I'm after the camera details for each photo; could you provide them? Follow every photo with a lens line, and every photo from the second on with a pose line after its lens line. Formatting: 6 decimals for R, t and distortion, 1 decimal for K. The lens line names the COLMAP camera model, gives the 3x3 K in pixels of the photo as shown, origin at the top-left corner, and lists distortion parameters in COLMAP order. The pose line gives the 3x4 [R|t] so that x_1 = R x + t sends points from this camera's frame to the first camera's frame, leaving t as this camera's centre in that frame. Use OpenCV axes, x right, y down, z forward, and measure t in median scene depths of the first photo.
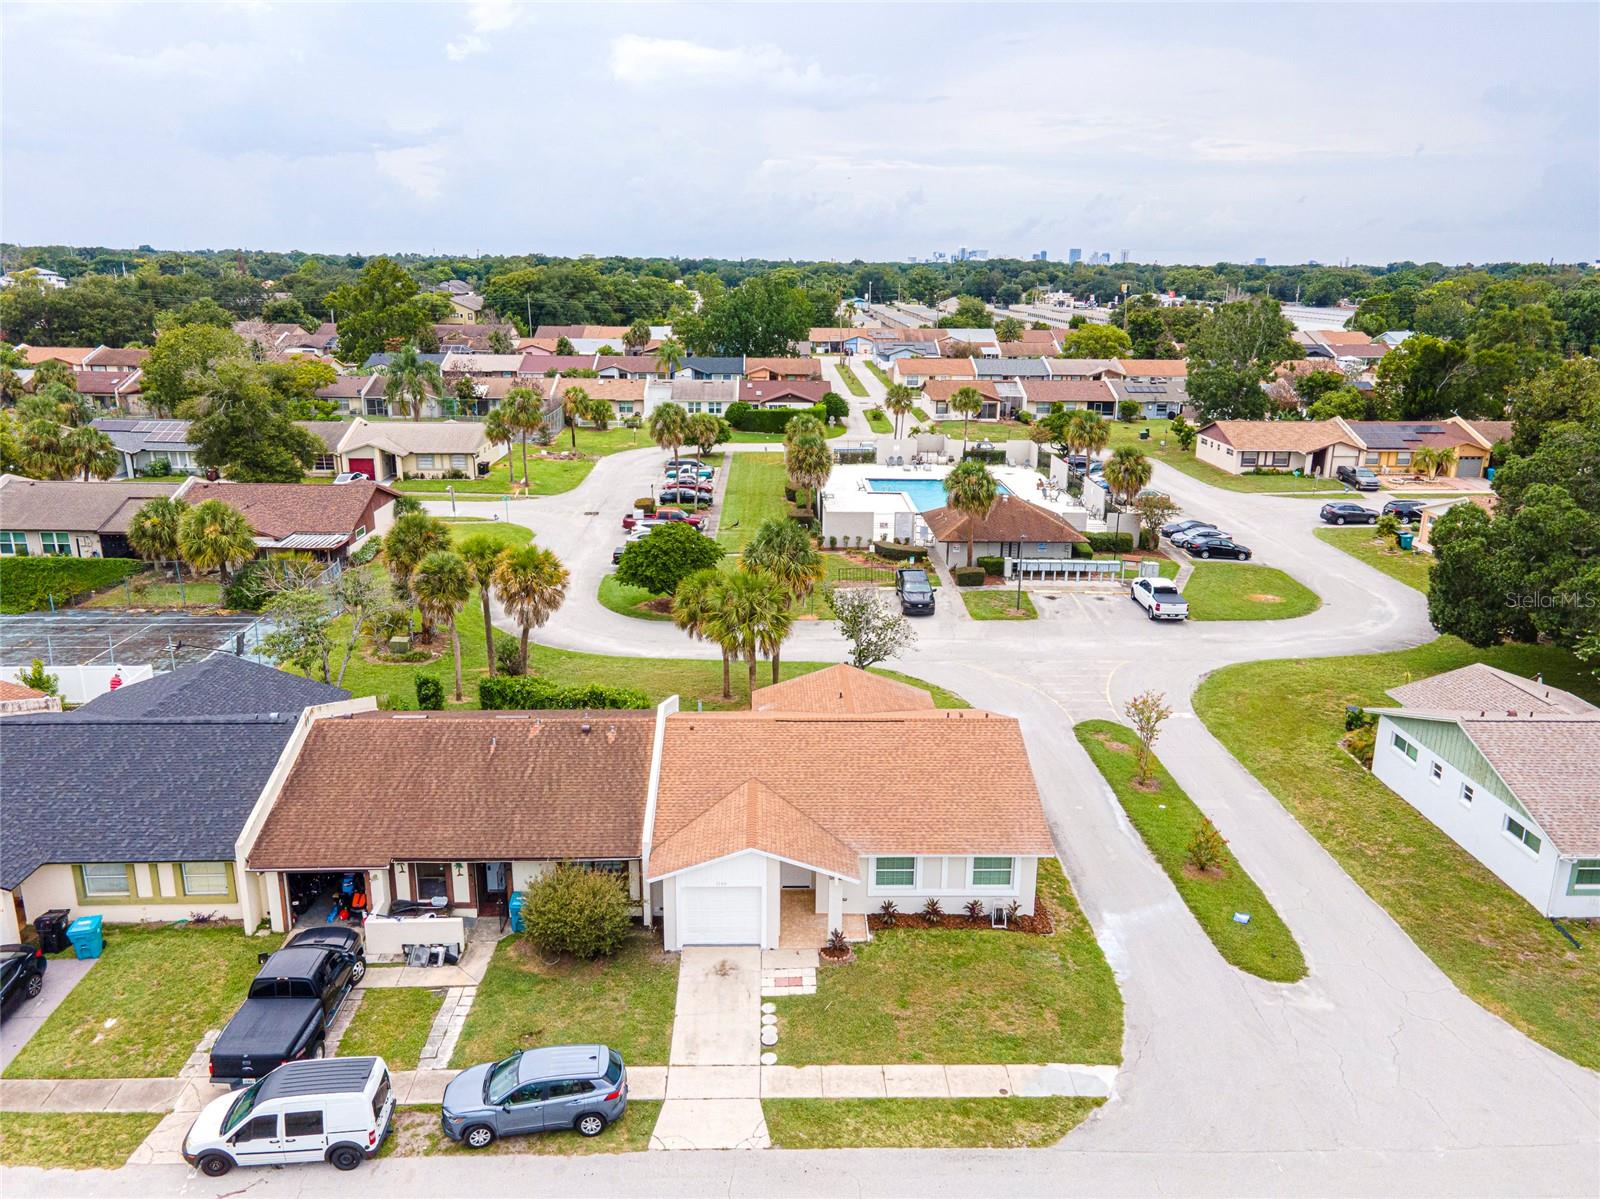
lens RADIAL K [[1162.8, 0, 800.0], [0, 1162.8, 599.5], [0, 0, 1]] dist [0.006848, 0.055039]
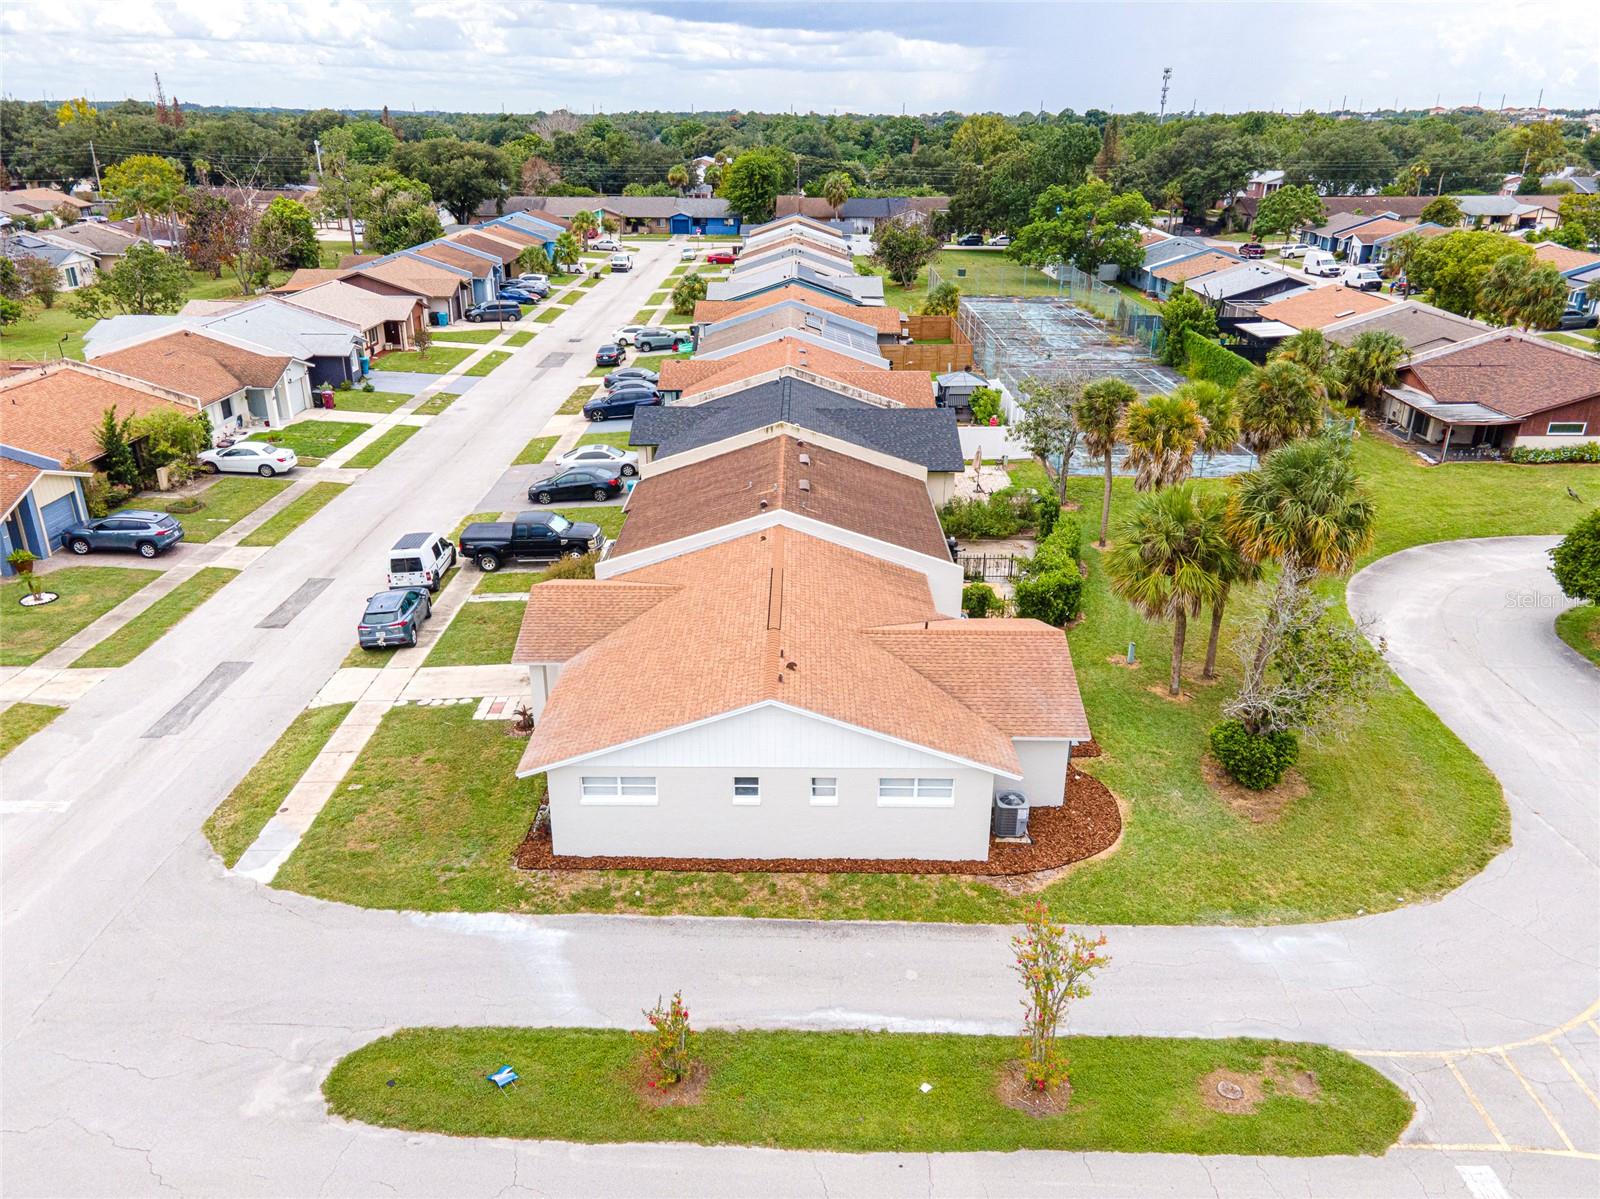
lens RADIAL K [[1164.3, 0, 800.0], [0, 1164.3, 599.5], [0, 0, 1]] dist [0.009744, 0.057499]
pose [[-0.029728, 0.371329, -0.928025, 0.792507], [-0.284434, 0.886910, 0.363989, -0.194656], [0.958235, 0.274783, 0.079253, 0.972076]]
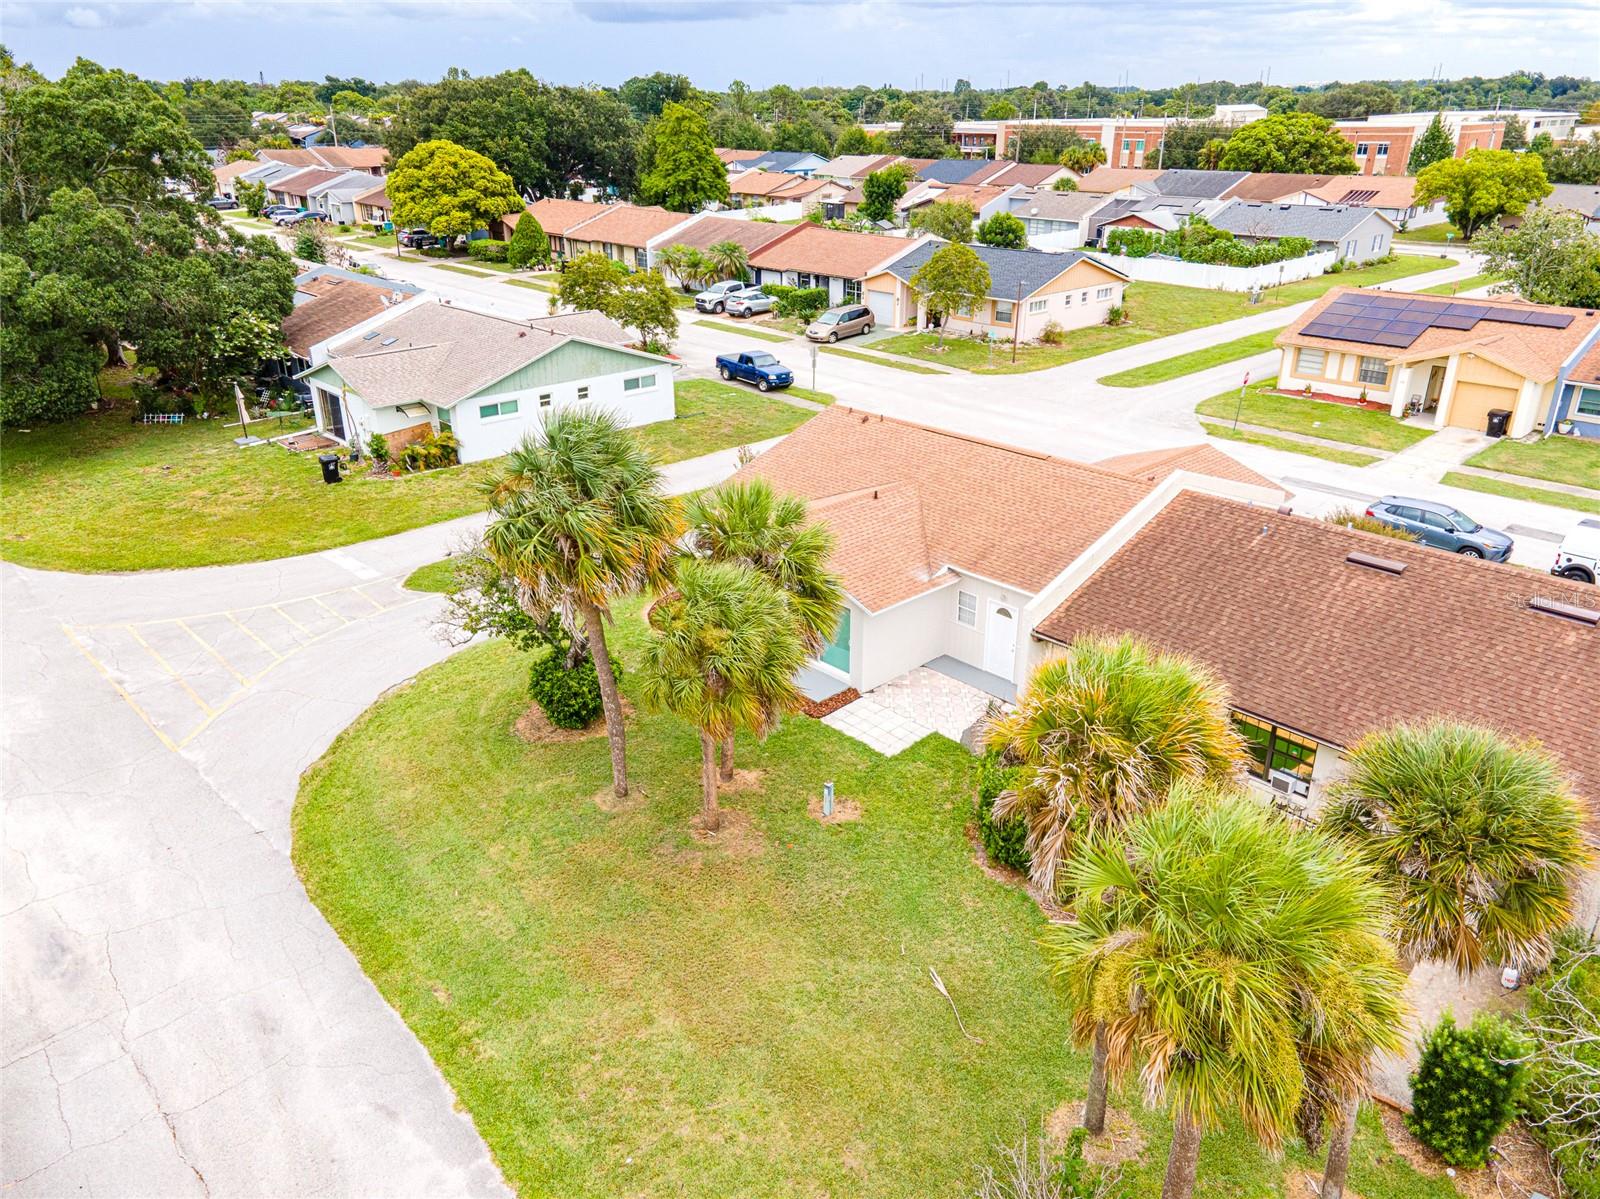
lens RADIAL K [[1164.3, 0, 800.0], [0, 1164.3, 599.5], [0, 0, 1]] dist [0.009744, 0.057499]
pose [[-0.666962, -0.303167, 0.680626, -0.488577], [0.201607, 0.805975, 0.556561, -0.301365], [-0.717298, 0.508424, -0.476434, 1.581602]]
